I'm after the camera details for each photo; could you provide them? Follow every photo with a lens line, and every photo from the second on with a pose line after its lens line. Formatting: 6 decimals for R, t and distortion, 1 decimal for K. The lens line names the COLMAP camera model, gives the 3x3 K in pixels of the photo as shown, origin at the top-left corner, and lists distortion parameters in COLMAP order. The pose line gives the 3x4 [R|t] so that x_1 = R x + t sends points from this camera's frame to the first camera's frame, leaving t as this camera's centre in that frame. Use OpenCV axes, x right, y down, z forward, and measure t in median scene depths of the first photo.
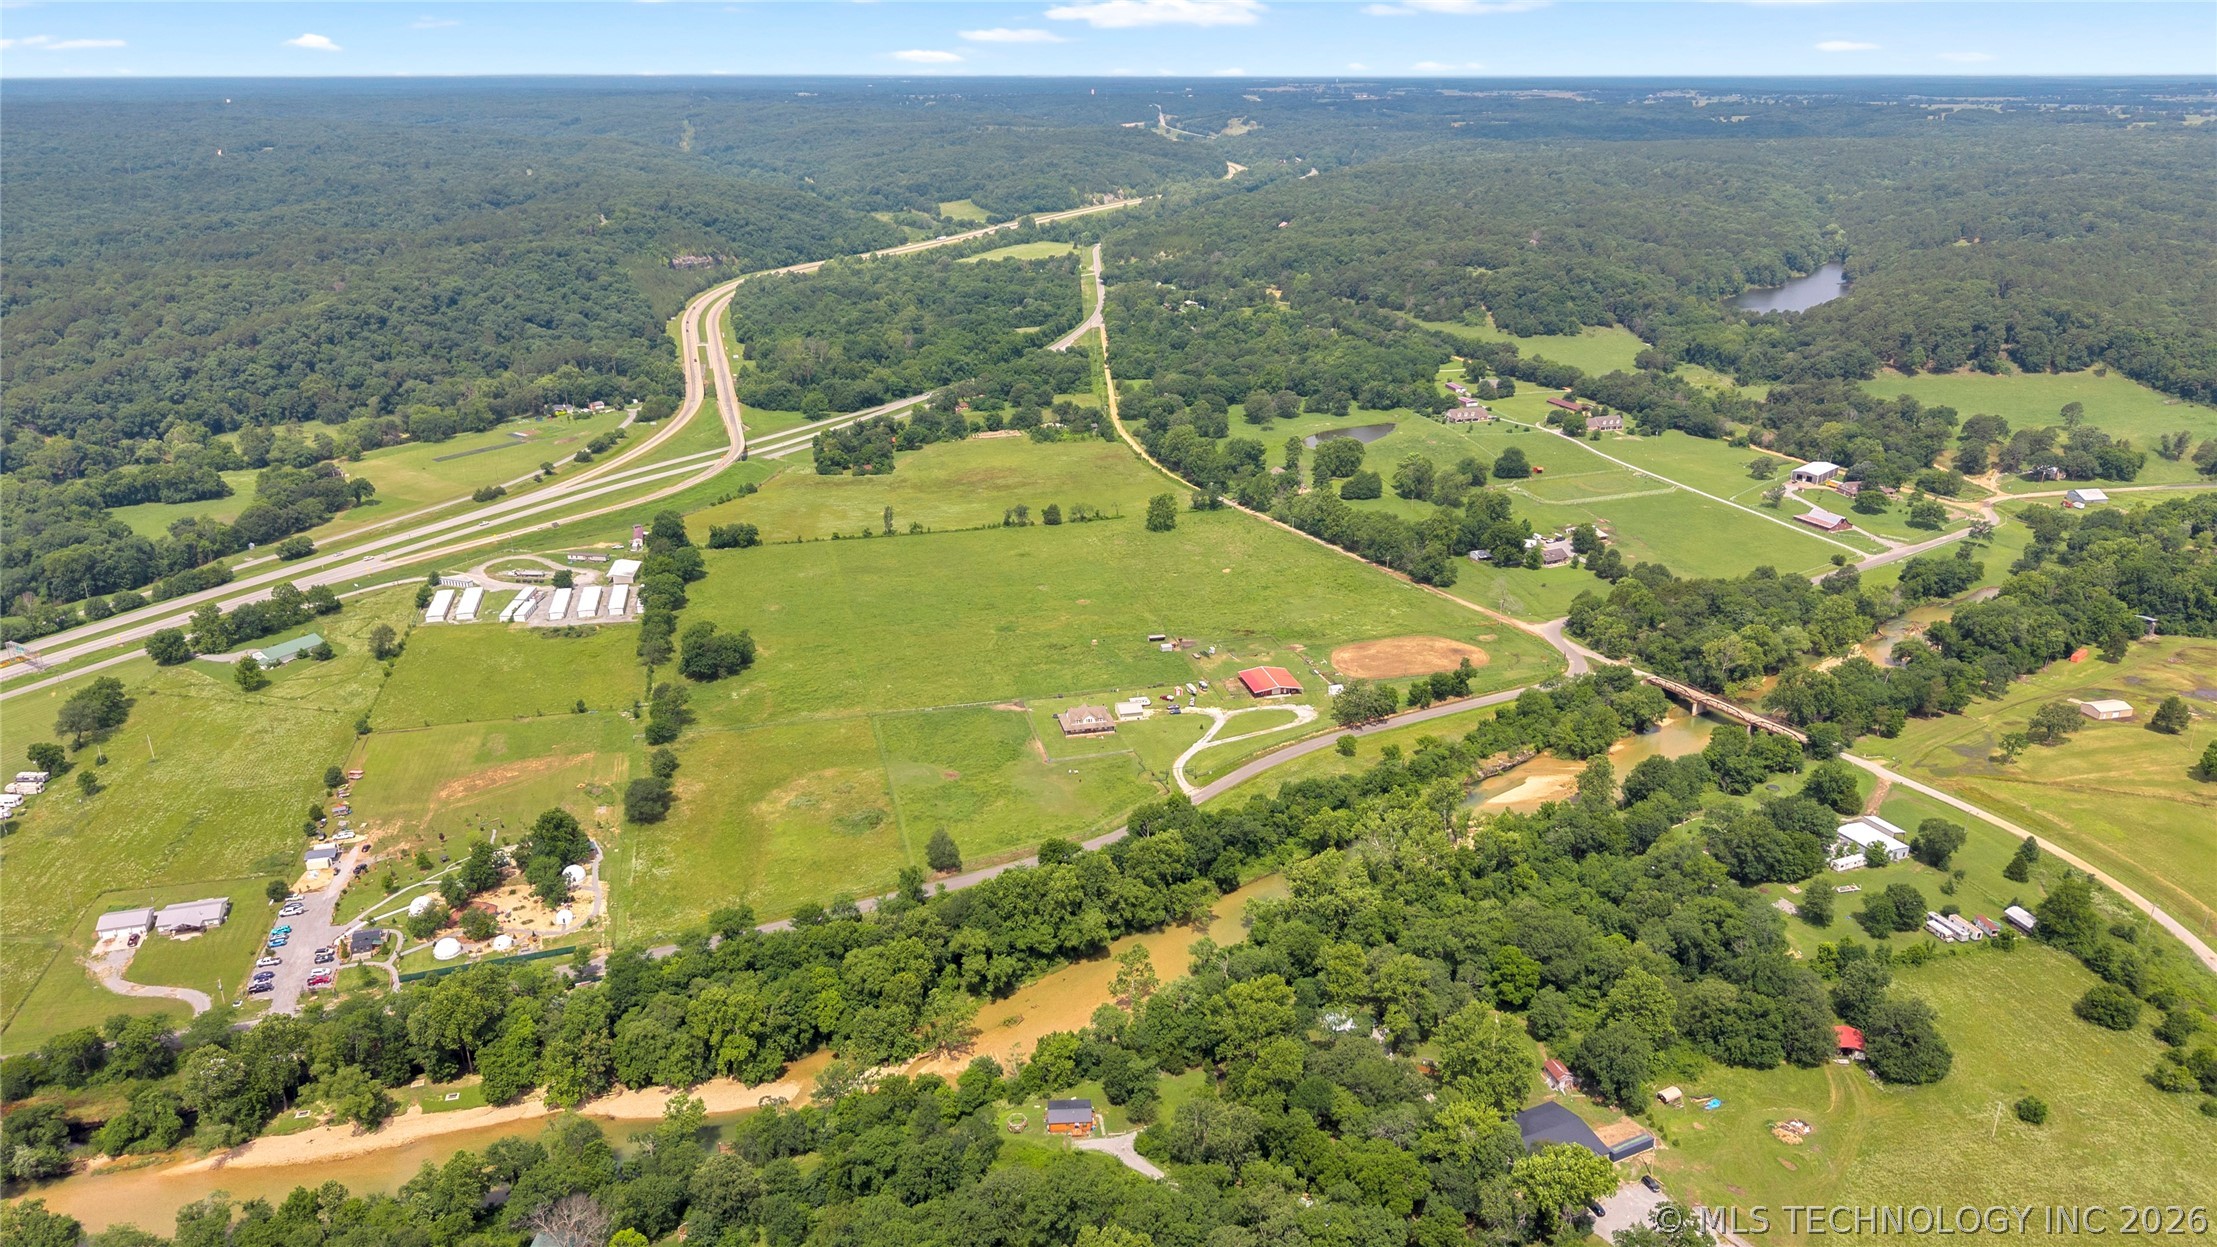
lens RADIAL K [[1550.5, 0, 1108.5], [0, 1550.5, 623.5], [0, 0, 1]] dist [0.029466, -0.049095]
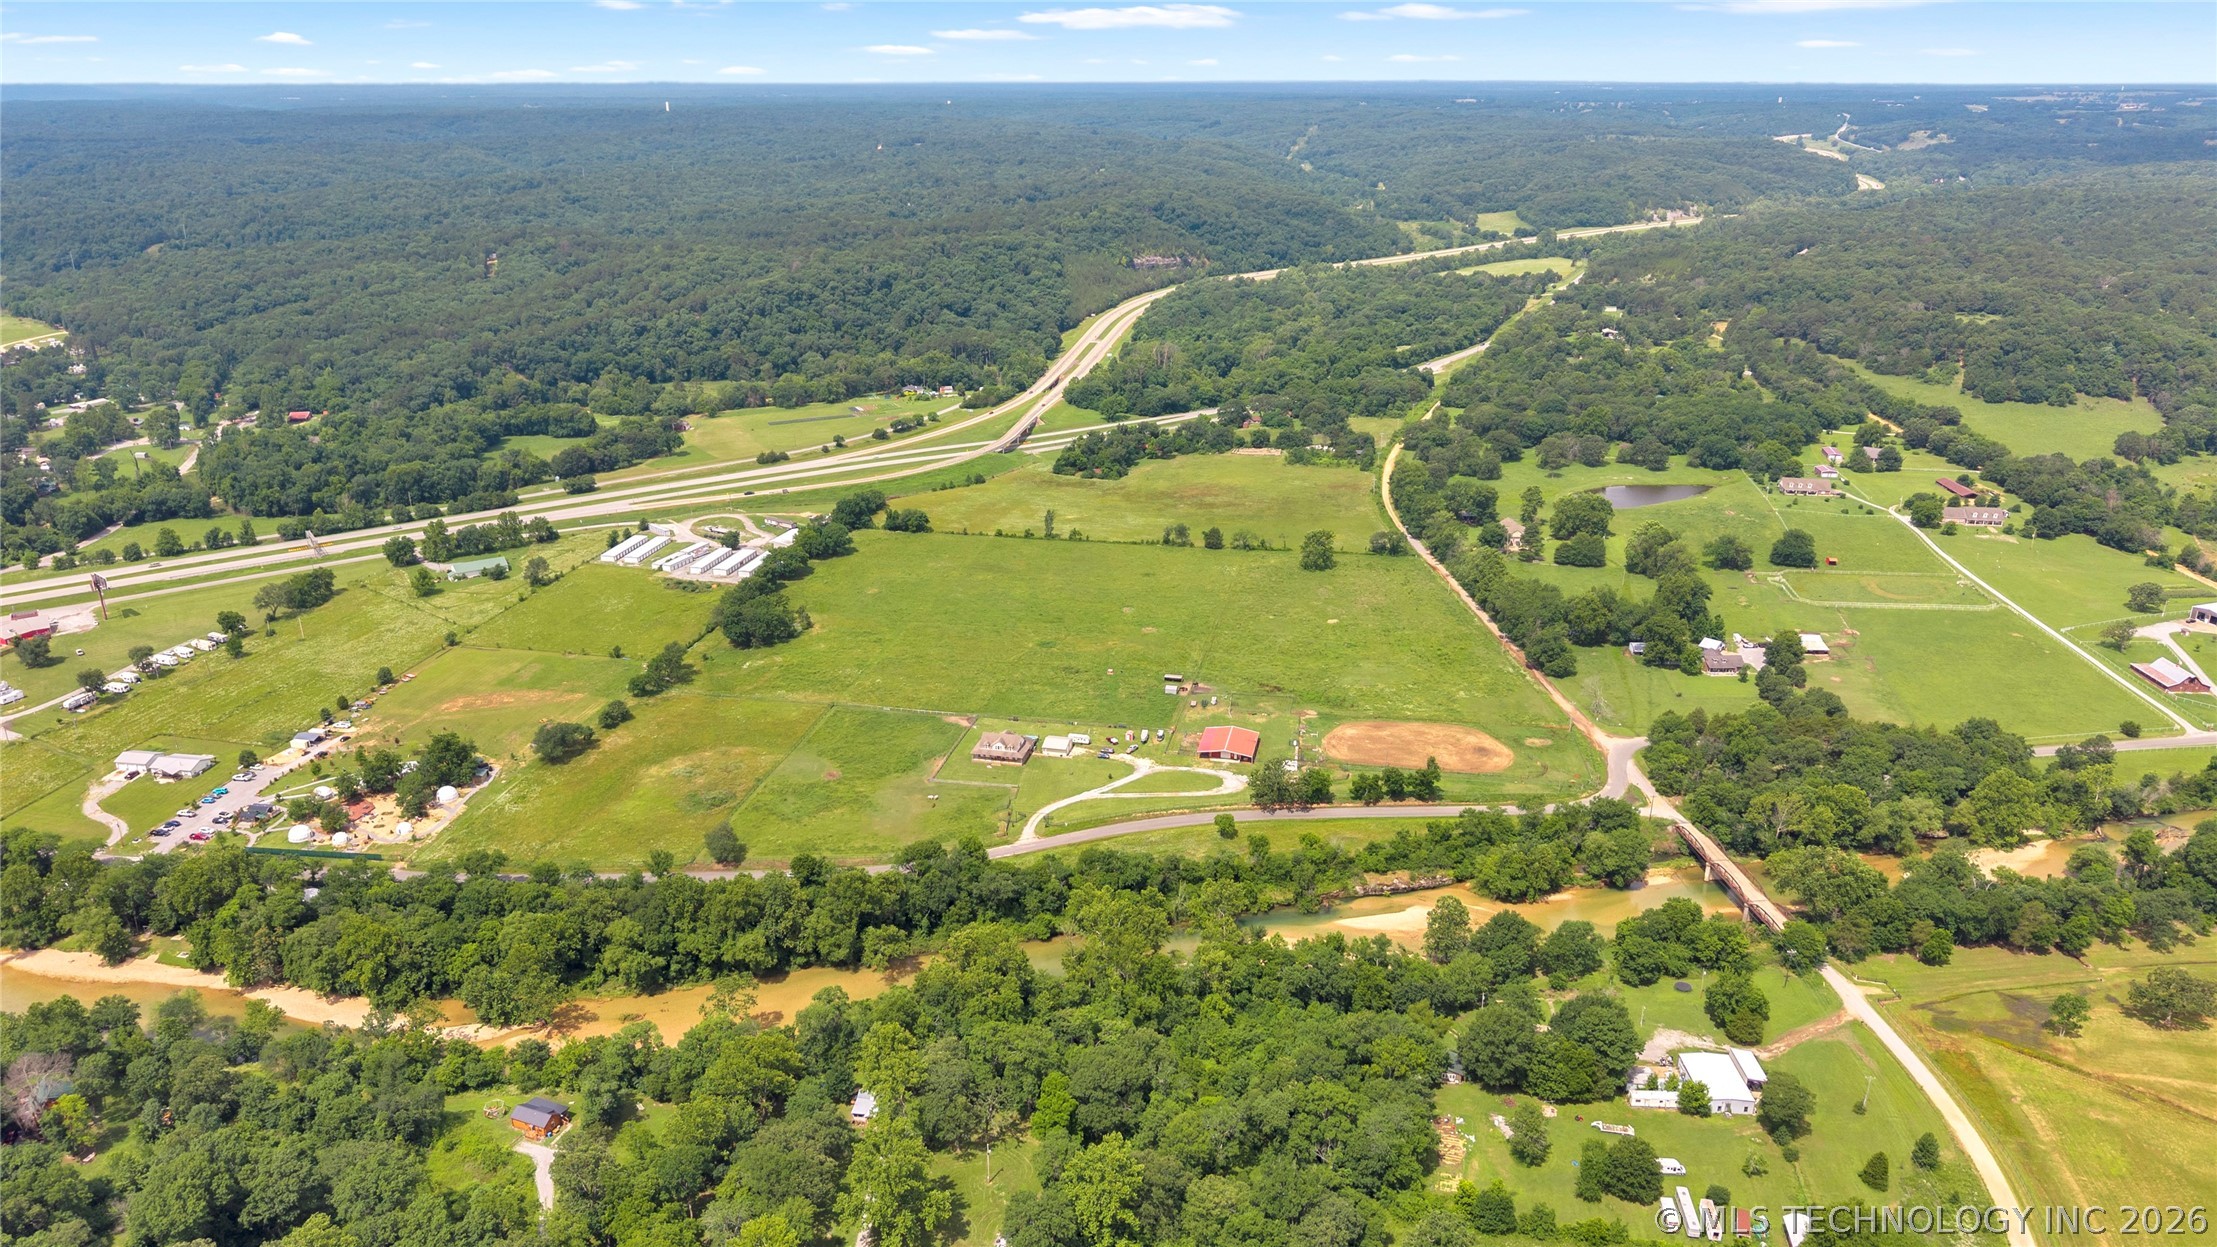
lens RADIAL K [[1530.1, 0, 1108.5], [0, 1530.1, 623.5], [0, 0, 1]] dist [0.048931, -0.073508]
pose [[0.899144, 0.149073, -0.411481, 0.289180], [-0.149004, 0.988304, 0.032452, -0.037152], [0.411506, 0.032133, 0.910840, 0.101210]]
